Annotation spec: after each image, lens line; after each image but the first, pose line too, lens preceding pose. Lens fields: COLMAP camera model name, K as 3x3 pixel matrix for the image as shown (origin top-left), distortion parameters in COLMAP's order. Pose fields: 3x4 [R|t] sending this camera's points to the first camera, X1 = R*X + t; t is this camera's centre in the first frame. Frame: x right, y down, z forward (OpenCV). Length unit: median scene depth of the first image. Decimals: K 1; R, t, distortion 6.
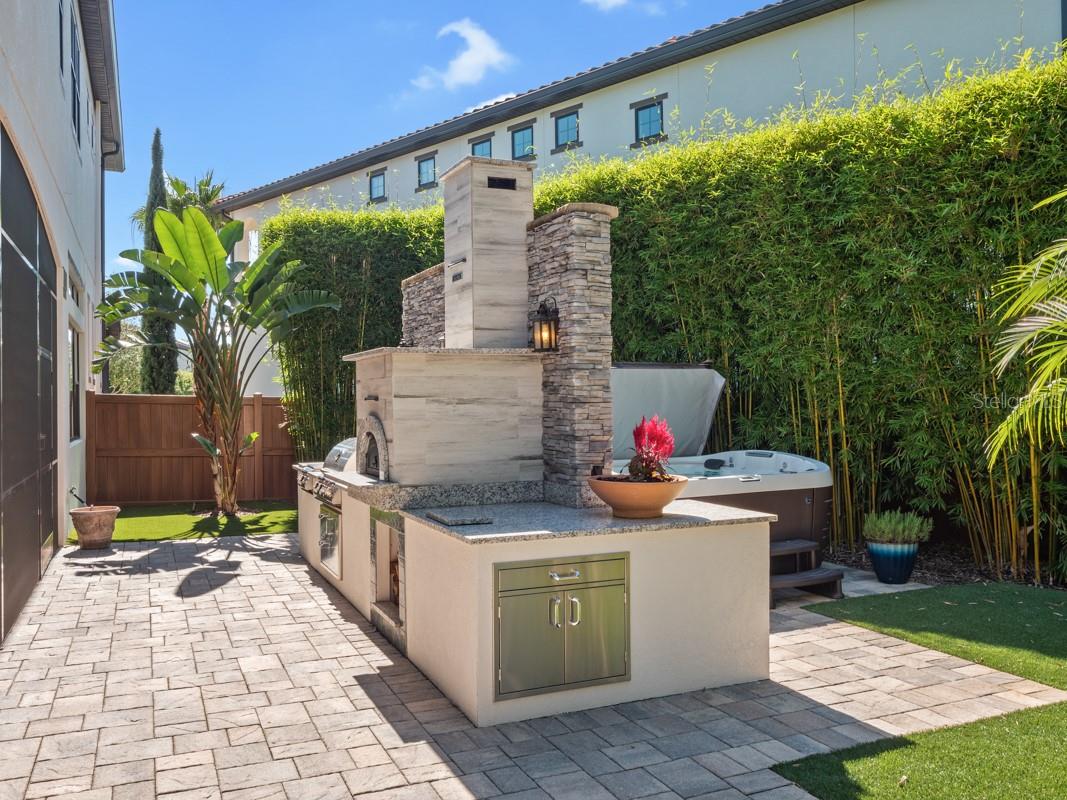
lens RADIAL K [[866.1, 0, 534.4], [0, 866.1, 389.4], [0, 0, 1]] dist [0.005429, 0.003640]
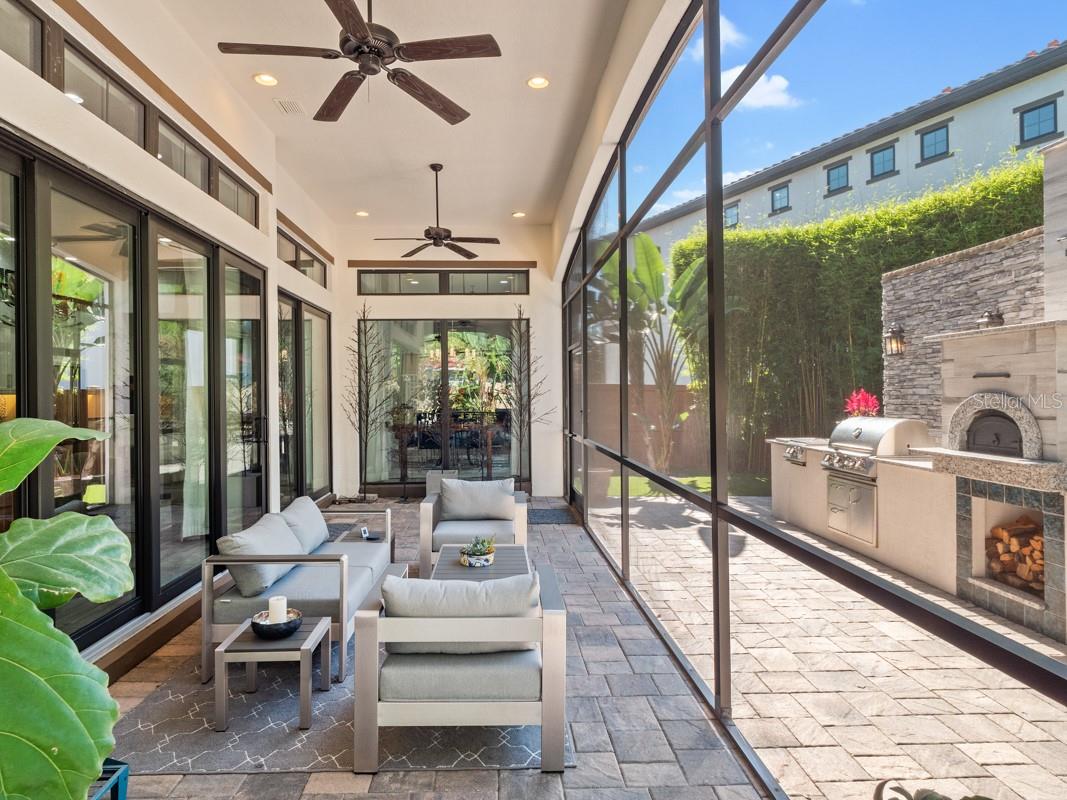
lens RADIAL K [[636.7, 0, 526.1], [0, 636.7, 397.7], [0, 0, 1]] dist [-0.004721, 0.001515]
pose [[0.937760, 0.003346, -0.347268, -0.298107], [0.003748, 0.999798, 0.019755, 0.013167], [0.347264, -0.019827, 0.937558, 0.088635]]
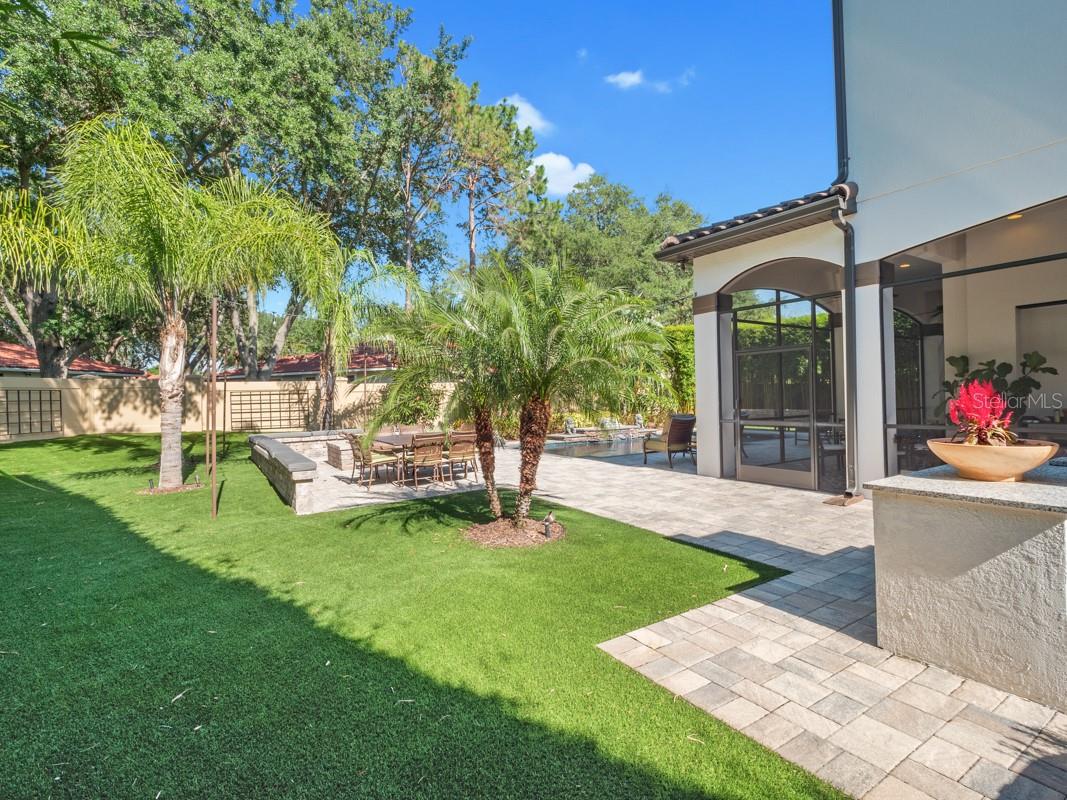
lens RADIAL K [[512.0, 0, 530.9], [0, 512.0, 394.3], [0, 0, 1]] dist [0.003896, 0.000178]
pose [[-0.989176, 0.030756, -0.143476, 0.405252], [0.033075, 0.999358, -0.013804, 0.020297], [0.142960, -0.018400, -0.989557, 0.836420]]
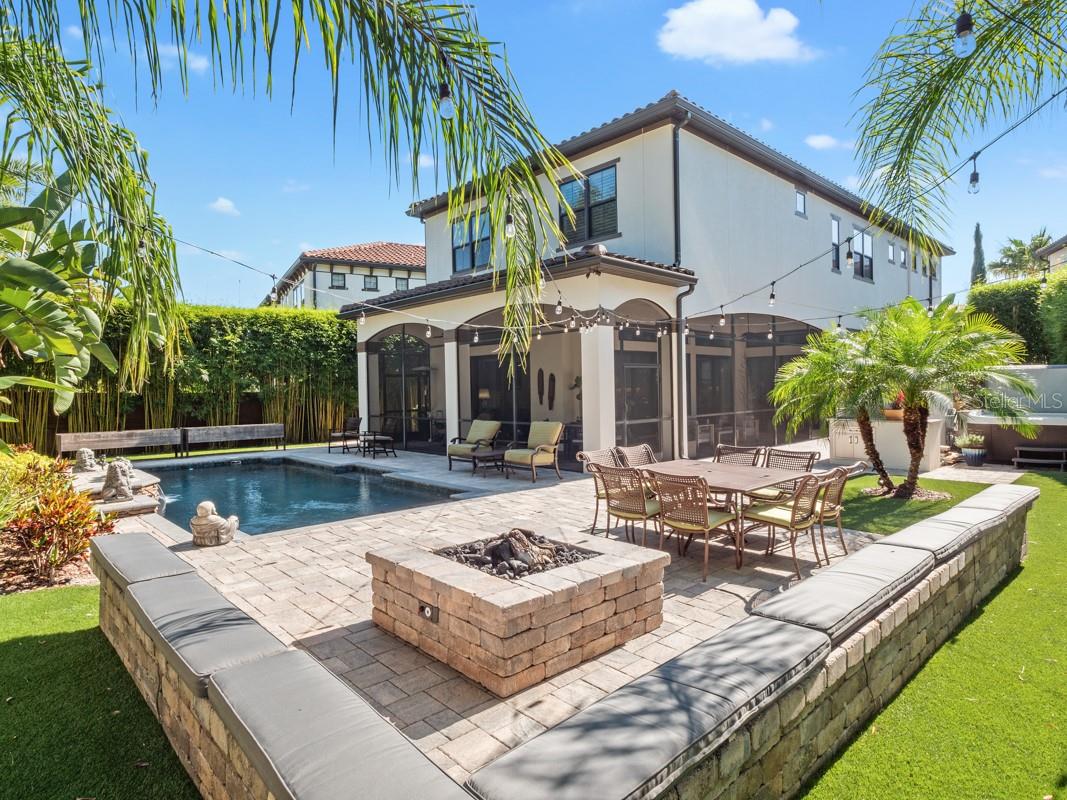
lens RADIAL K [[613.2, 0, 506.5], [0, 613.2, 396.9], [0, 0, 1]] dist [0.006357, 0.002189]
pose [[0.303140, 0.019186, -0.952753, 1.093053], [0.024333, 0.999315, 0.027865, -0.028870], [0.952635, -0.031630, 0.302466, -0.664879]]
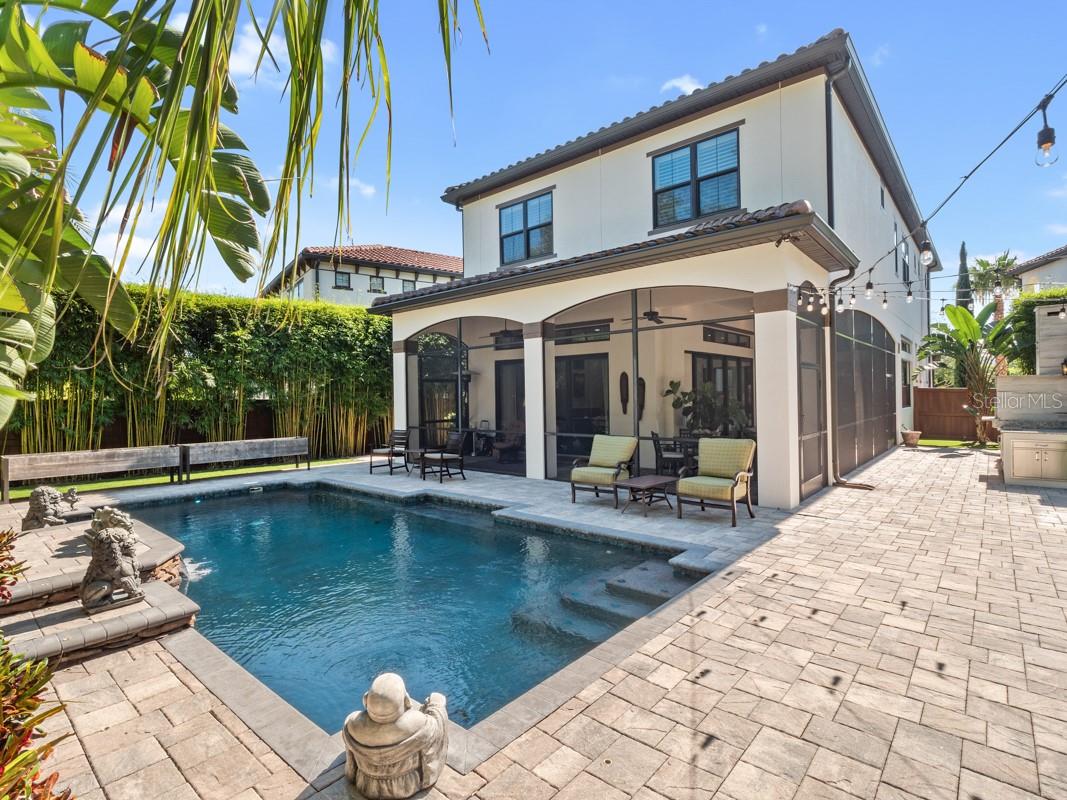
lens RADIAL K [[540.5, 0, 513.2], [0, 540.5, 395.5], [0, 0, 1]] dist [0.003426, -0.000148]
pose [[0.408156, 0.002905, -0.912908, 0.540549], [0.021340, 0.999691, 0.012722, -0.023397], [0.912663, -0.024674, 0.407968, -0.833712]]
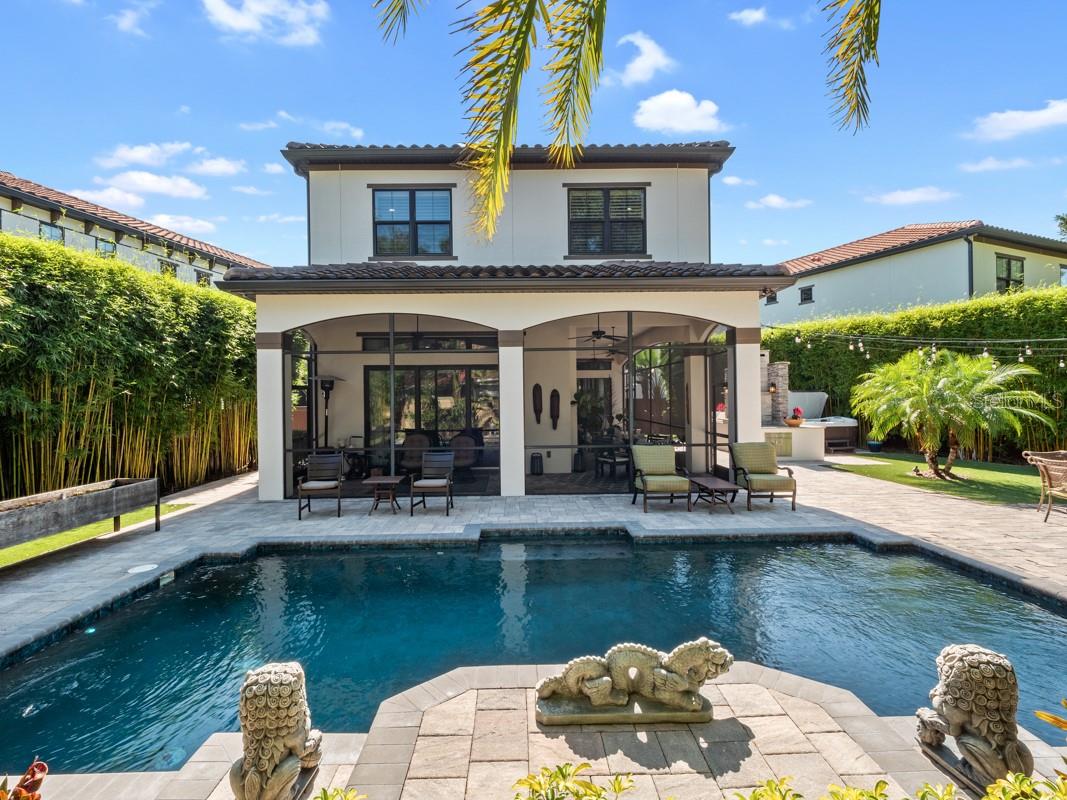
lens RADIAL K [[508.0, 0, 525.9], [0, 508.0, 395.6], [0, 0, 1]] dist [0.003655, -0.000024]
pose [[0.921594, -0.001919, -0.388150, -0.091984], [0.007459, 0.999891, 0.012767, -0.045036], [0.388083, -0.014661, 0.921508, -1.264059]]
